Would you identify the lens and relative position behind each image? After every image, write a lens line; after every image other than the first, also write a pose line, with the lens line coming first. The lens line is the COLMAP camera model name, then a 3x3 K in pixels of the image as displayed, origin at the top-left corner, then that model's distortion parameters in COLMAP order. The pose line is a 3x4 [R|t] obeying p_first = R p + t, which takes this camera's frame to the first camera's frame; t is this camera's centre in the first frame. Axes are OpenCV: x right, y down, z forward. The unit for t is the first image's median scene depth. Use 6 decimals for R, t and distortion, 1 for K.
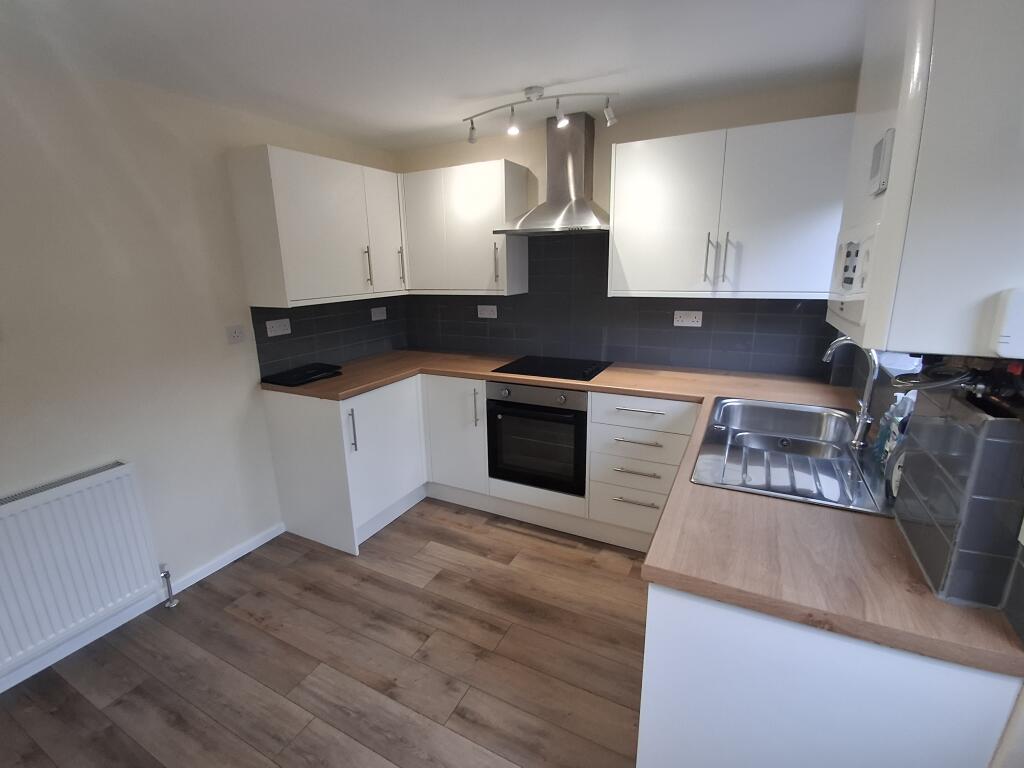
lens RADIAL K [[479.7, 0, 493.0], [0, 479.7, 383.5], [0, 0, 1]] dist [-0.000084, -0.000001]
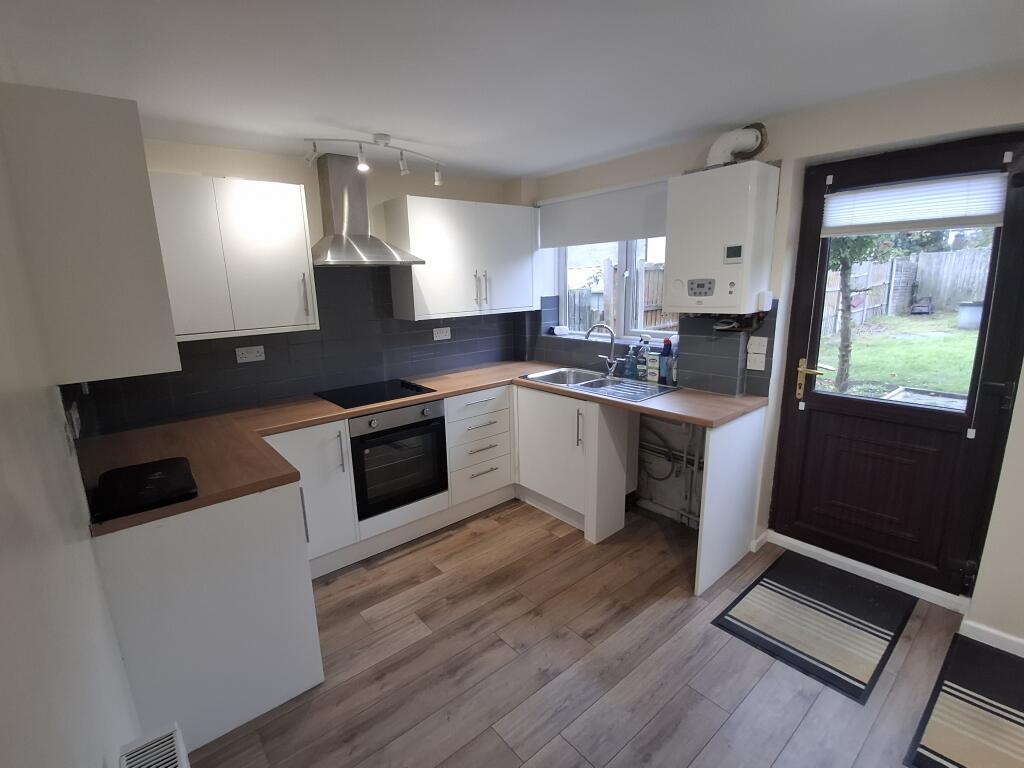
lens RADIAL K [[479.7, 0, 493.0], [0, 479.7, 383.5], [0, 0, 1]] dist [-0.000084, -0.000001]
pose [[0.383062, -0.180209, 0.905974, -0.844122], [0.251314, 0.964121, 0.085515, -0.091334], [-0.888879, 0.194926, 0.414607, 0.399113]]
